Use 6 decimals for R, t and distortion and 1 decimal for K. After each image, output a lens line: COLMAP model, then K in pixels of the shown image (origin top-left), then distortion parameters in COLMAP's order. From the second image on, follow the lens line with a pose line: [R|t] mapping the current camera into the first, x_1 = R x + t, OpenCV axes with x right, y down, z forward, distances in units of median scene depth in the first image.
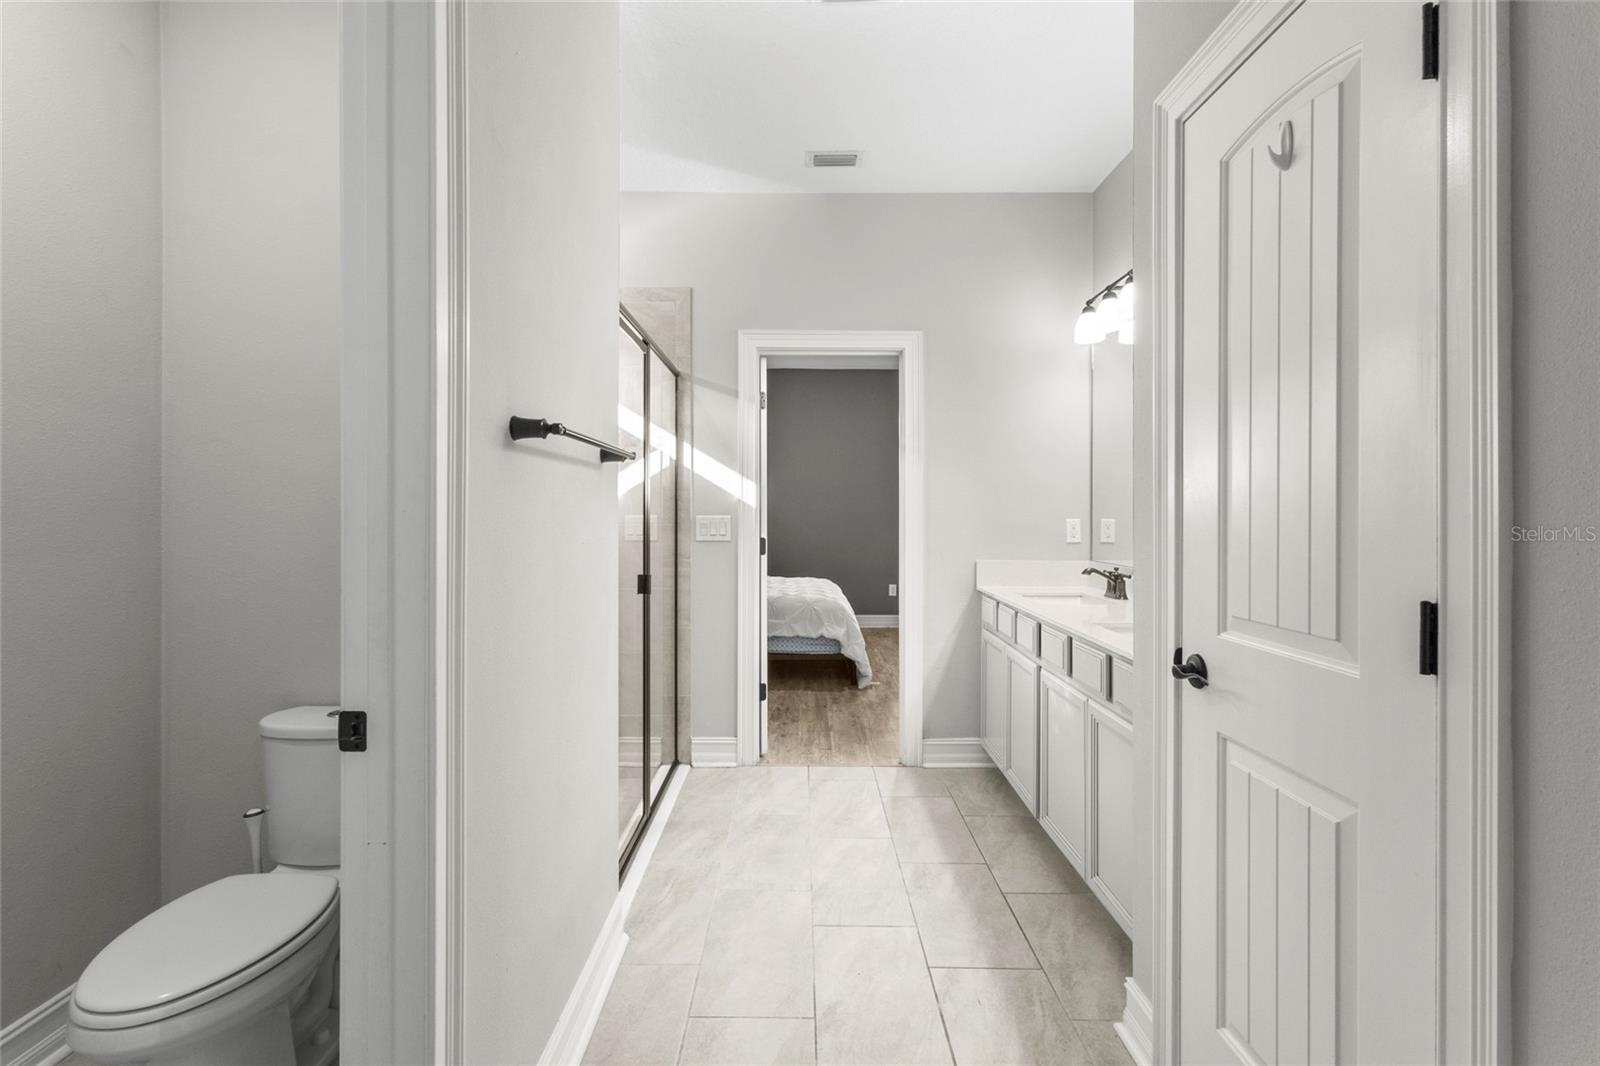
lens RADIAL K [[735.8, 0, 798.7], [0, 735.8, 520.8], [0, 0, 1]] dist [0.003281, -0.000989]
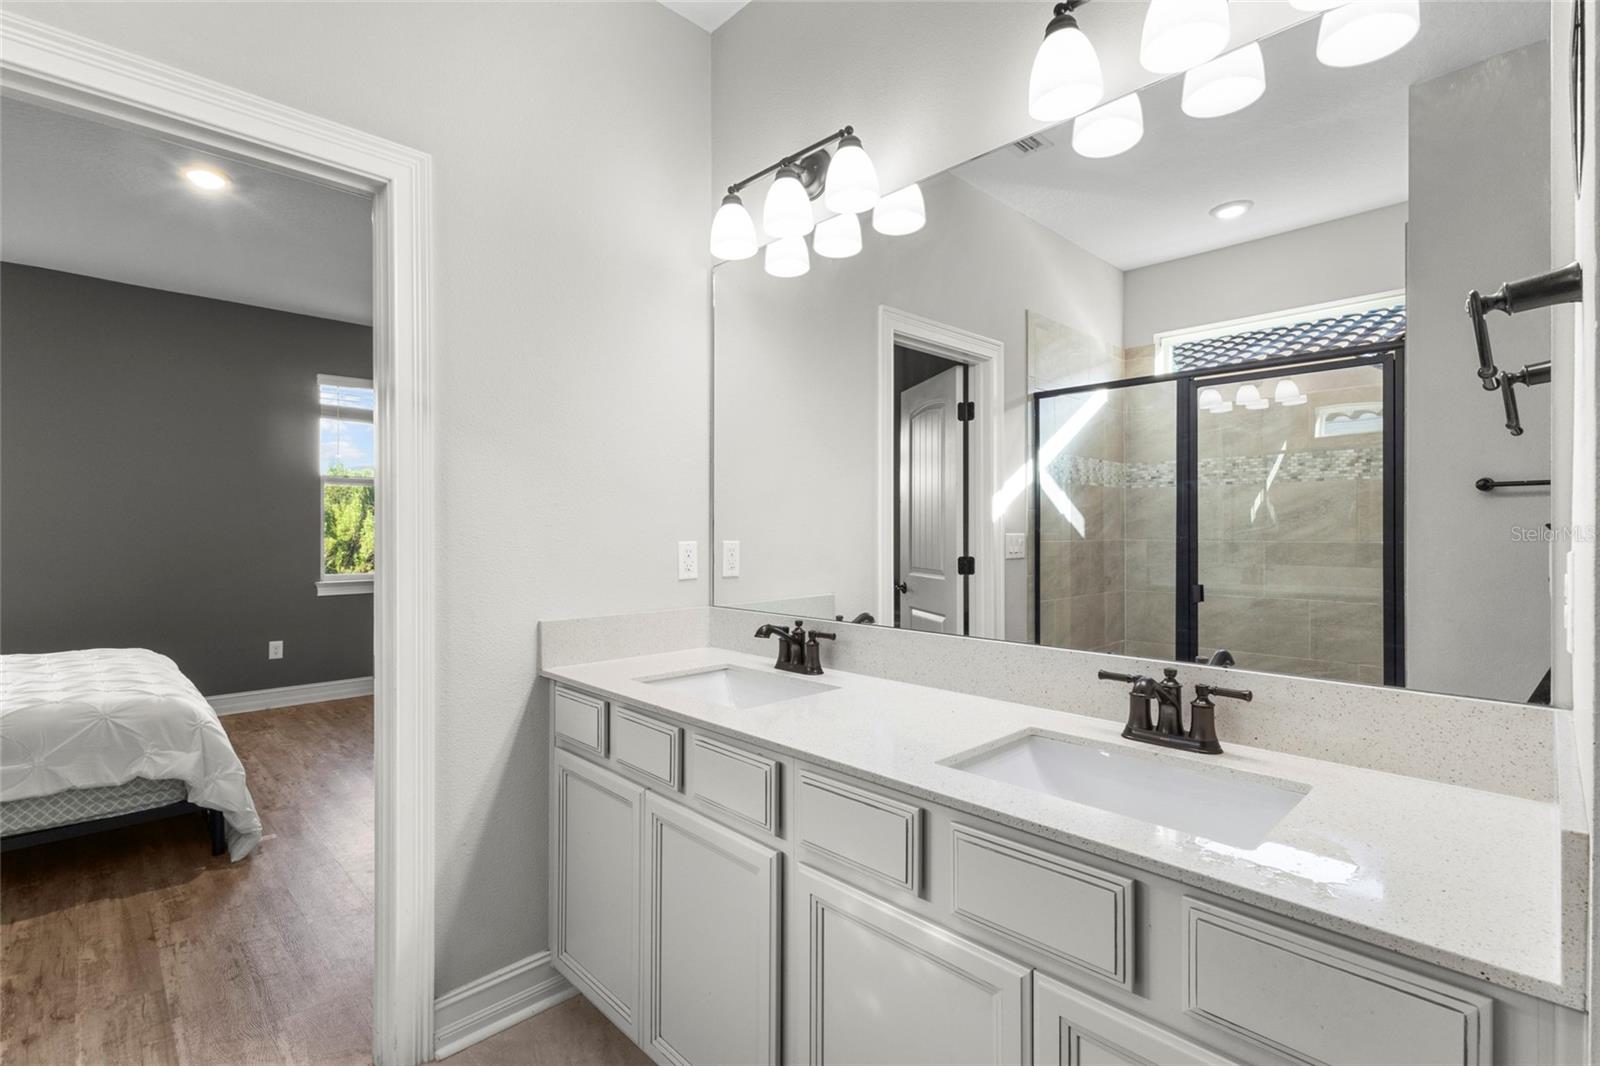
lens RADIAL K [[735.8, 0, 793.6], [0, 735.8, 531.0], [0, 0, 1]] dist [0.003281, -0.000989]
pose [[0.713840, -0.003727, 0.700299, -0.001211], [0.008573, 0.999957, -0.003418, -0.008133], [-0.700257, 0.008443, 0.713841, 0.485897]]
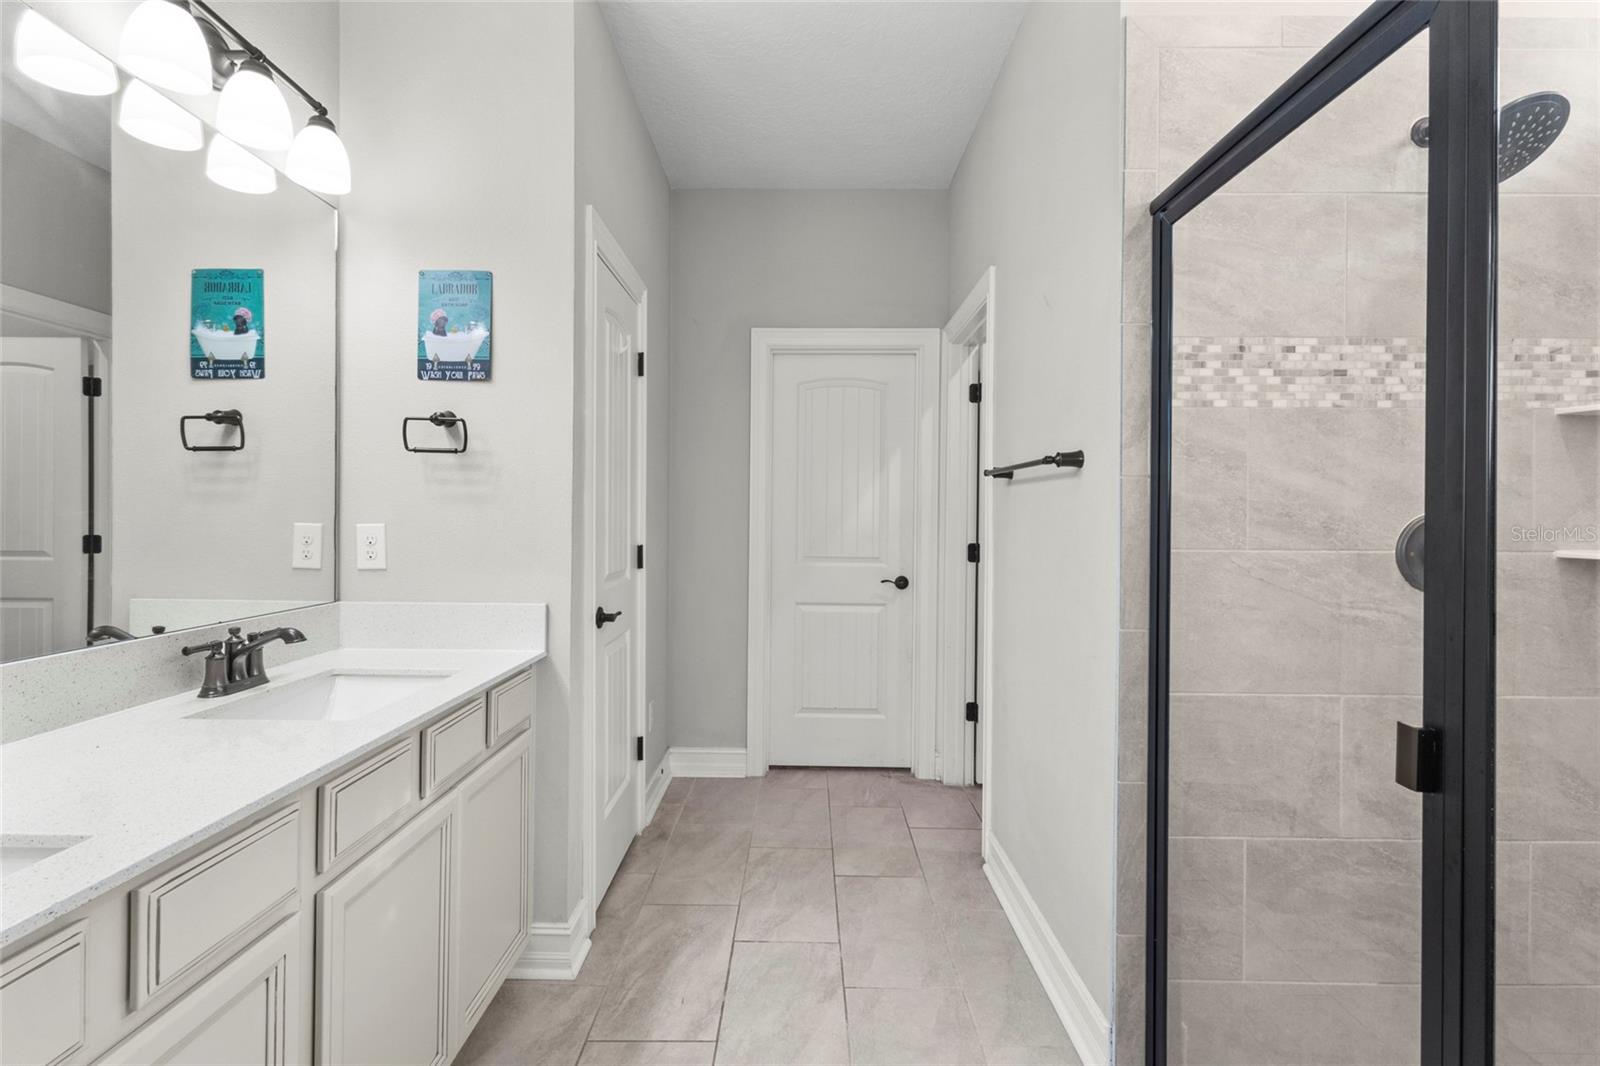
lens RADIAL K [[735.8, 0, 798.5], [0, 735.8, 533.2], [0, 0, 1]] dist [0.003281, -0.000989]
pose [[-0.999969, -0.004592, -0.006362, 0.045975], [-0.004624, 0.999977, 0.004946, 0.002359], [0.006339, 0.004975, -0.999968, 0.966433]]
